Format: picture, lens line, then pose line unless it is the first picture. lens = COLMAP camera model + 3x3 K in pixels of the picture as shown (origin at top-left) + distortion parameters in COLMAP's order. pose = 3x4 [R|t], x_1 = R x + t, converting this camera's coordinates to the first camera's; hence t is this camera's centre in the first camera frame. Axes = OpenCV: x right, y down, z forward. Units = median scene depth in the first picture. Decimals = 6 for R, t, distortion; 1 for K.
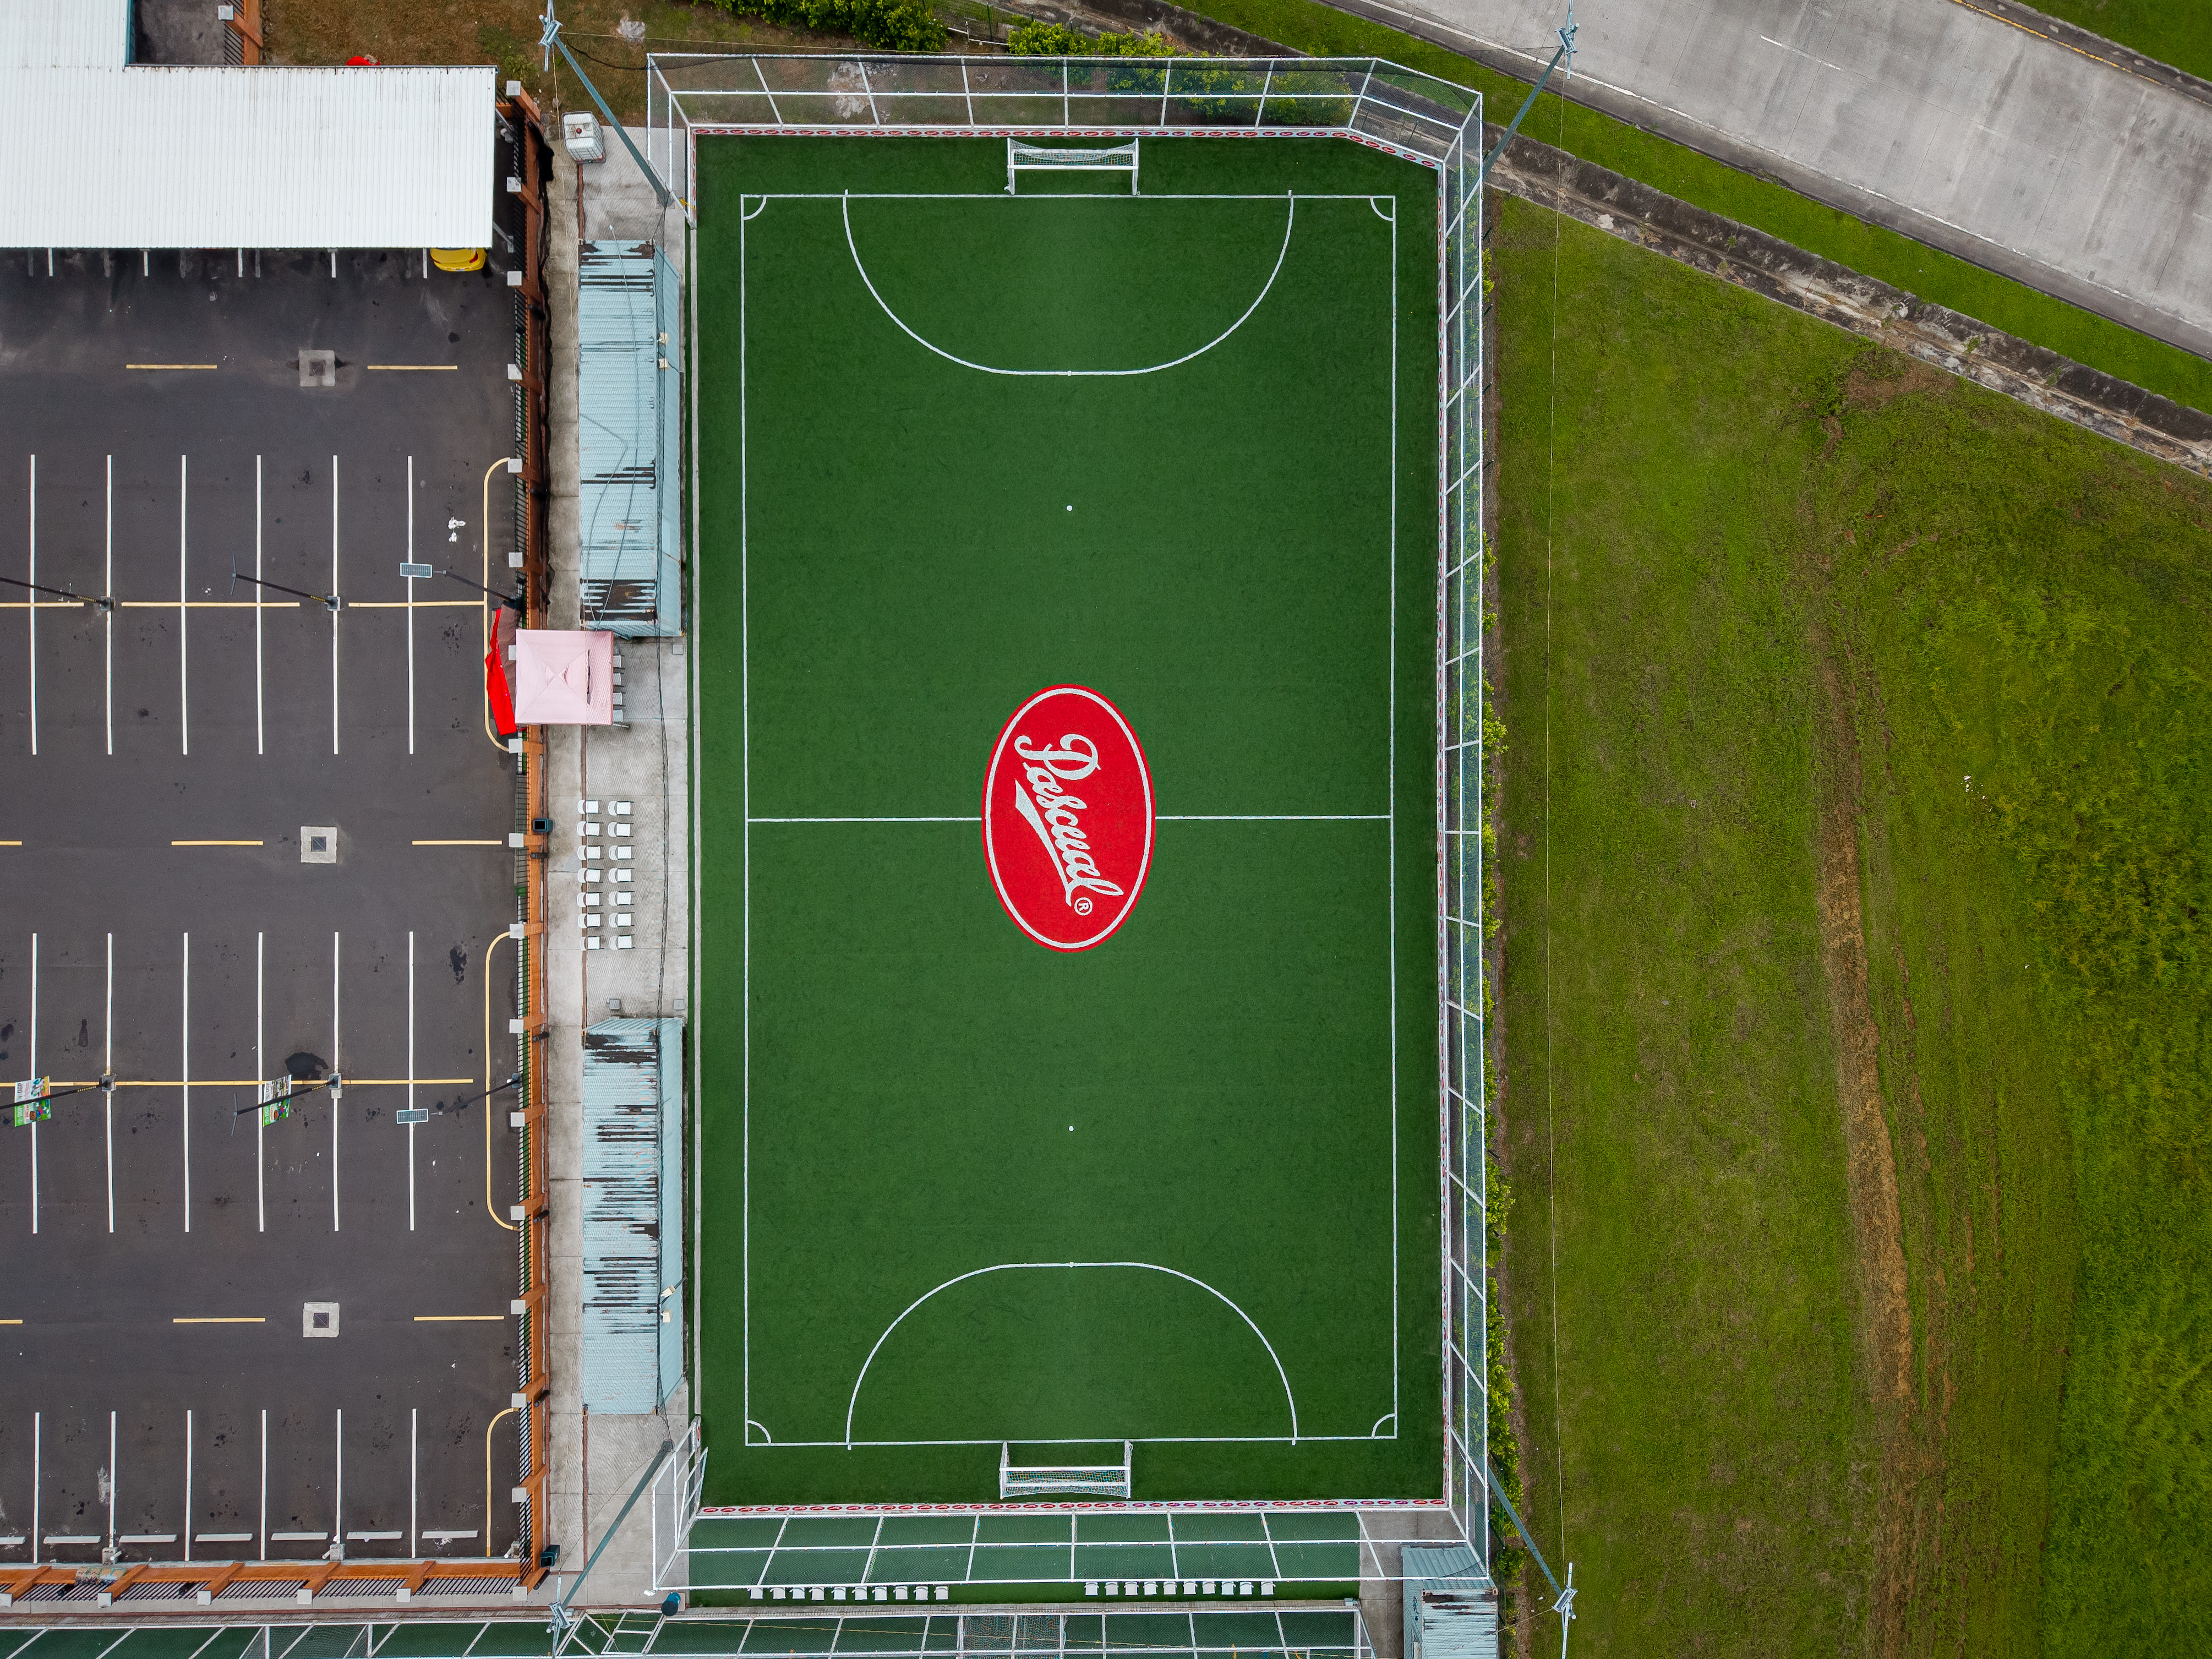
lens RADIAL K [[1504.8, 0, 1106.0], [0, 1504.8, 829.5], [0, 0, 1]] dist [-0.000552, -0.000366]
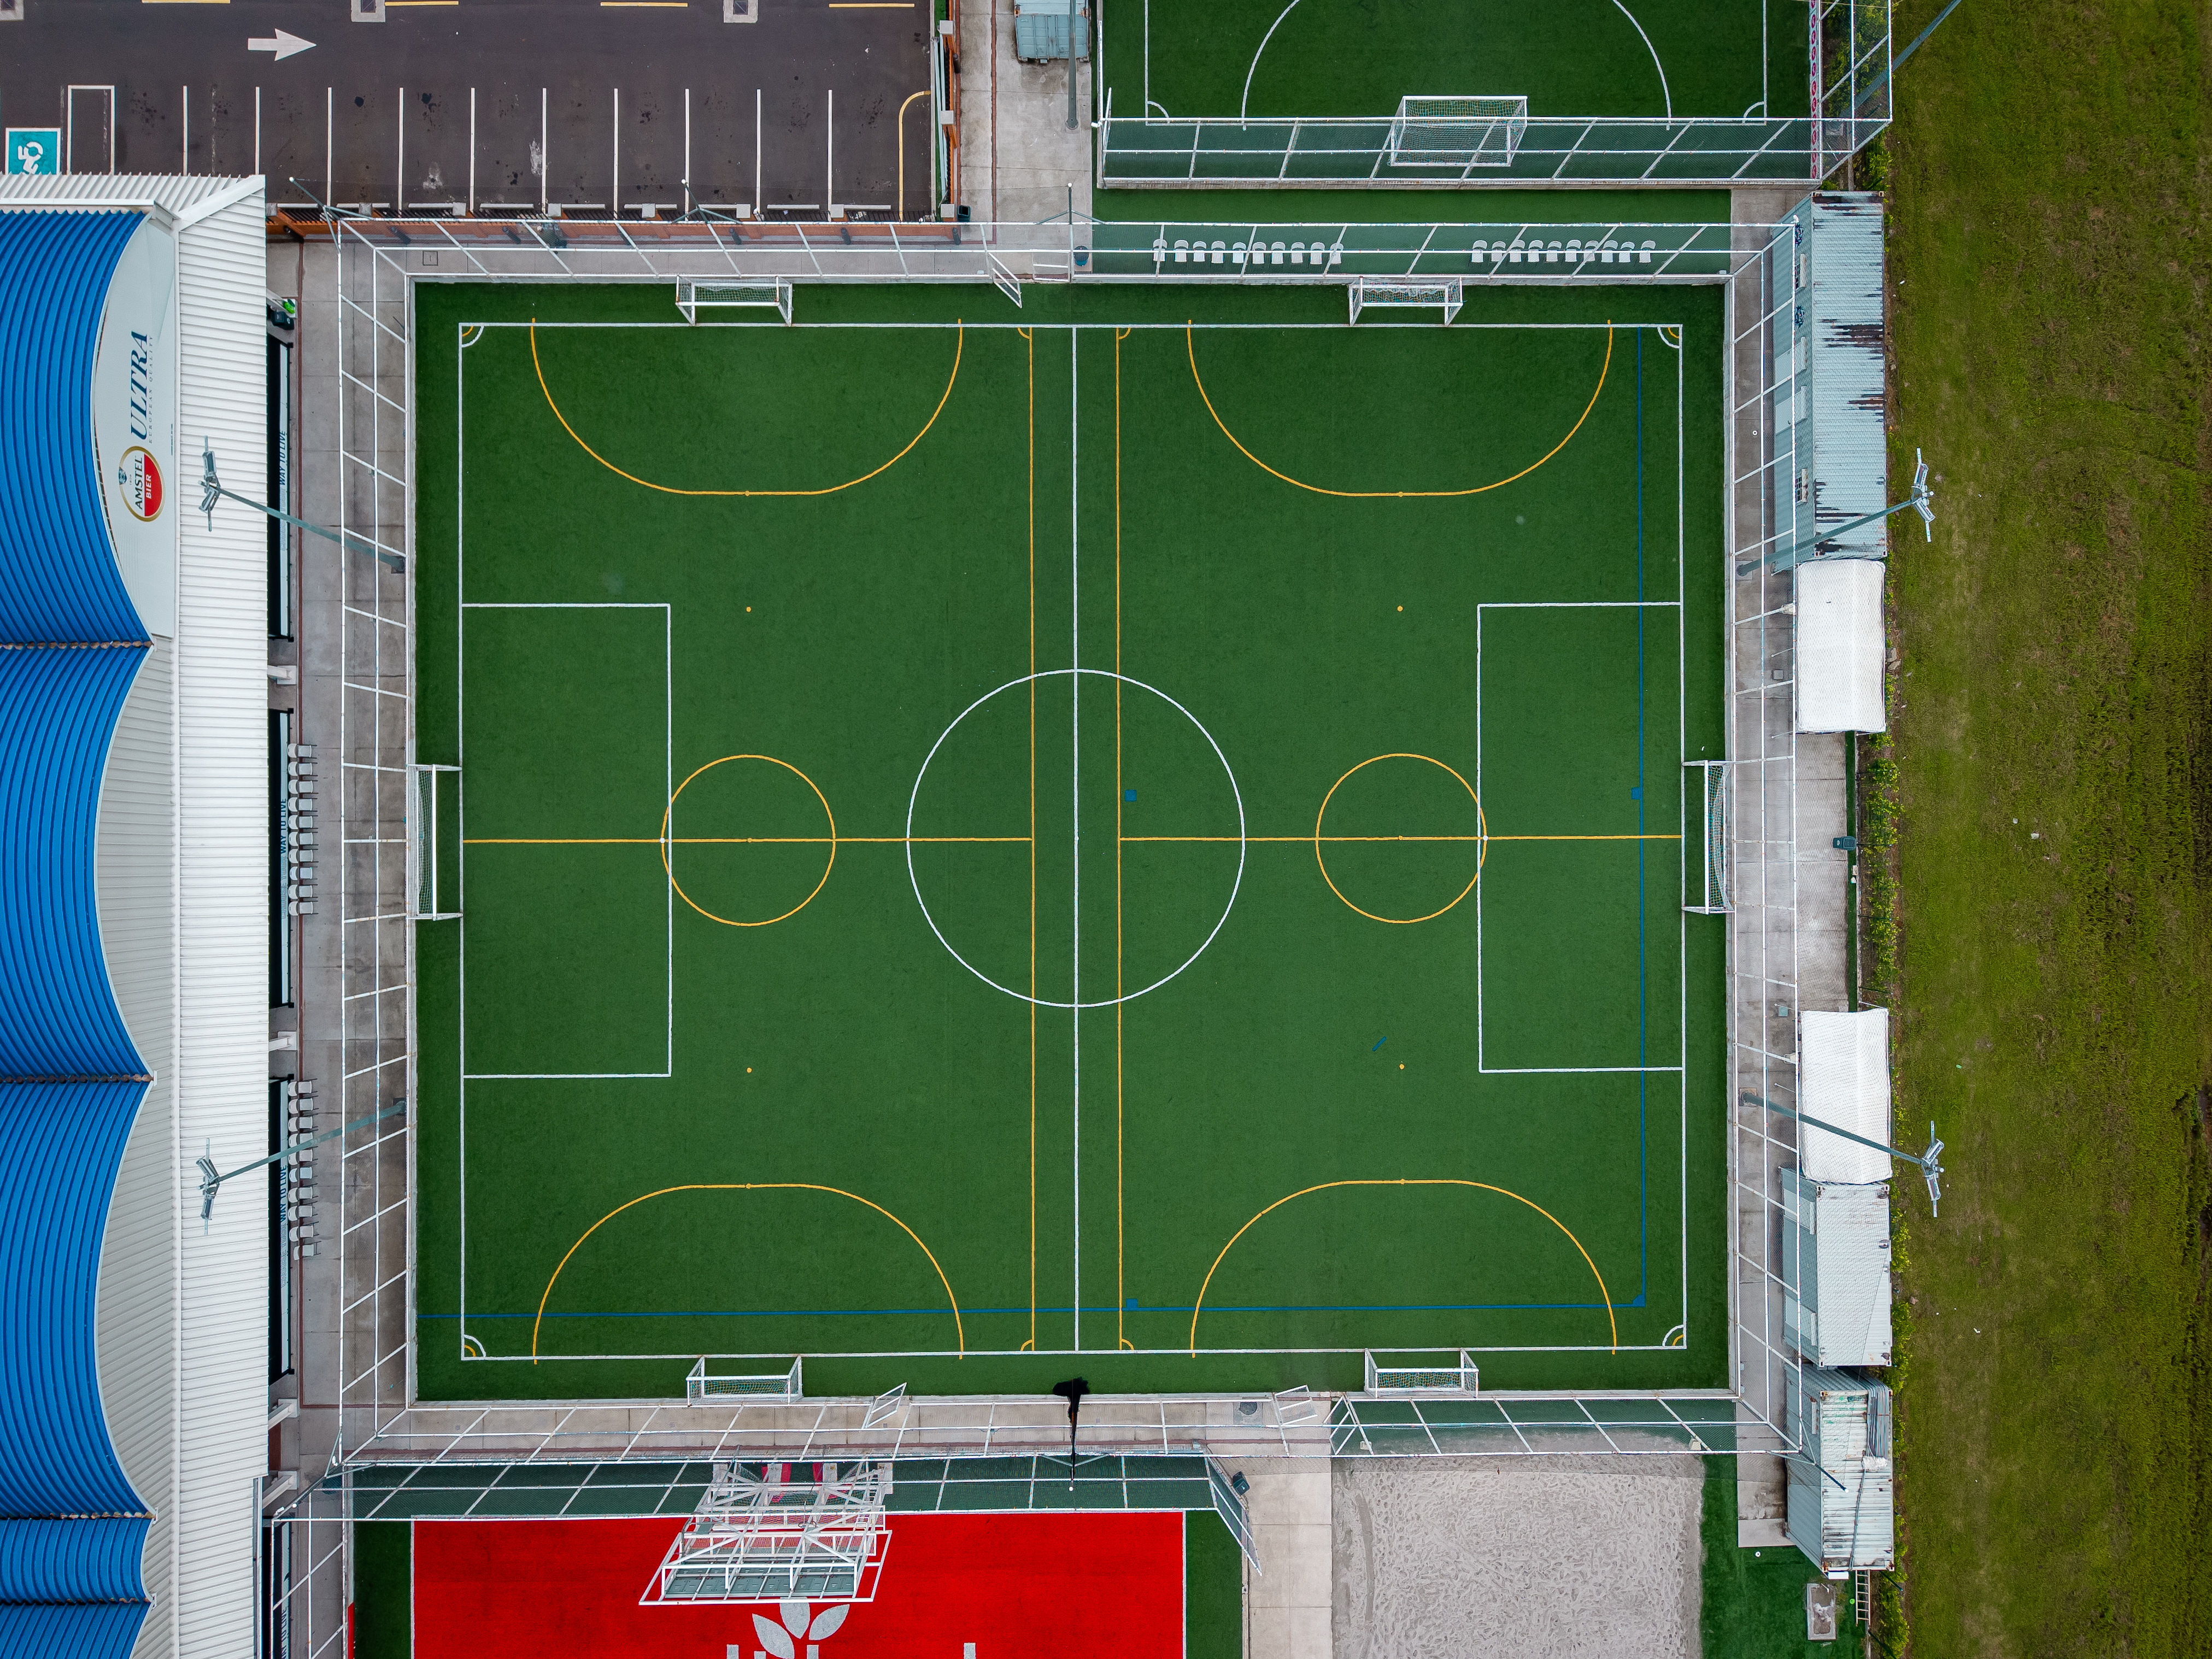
lens RADIAL K [[1469.7, 0, 1106.0], [0, 1469.7, 829.5], [0, 0, 1]] dist [0.004301, -0.001981]
pose [[0.999996, -0.000233, -0.002710, -0.264881], [0.000239, 0.999997, 0.002317, 0.898897], [0.002710, -0.002317, 0.999994, -0.026437]]
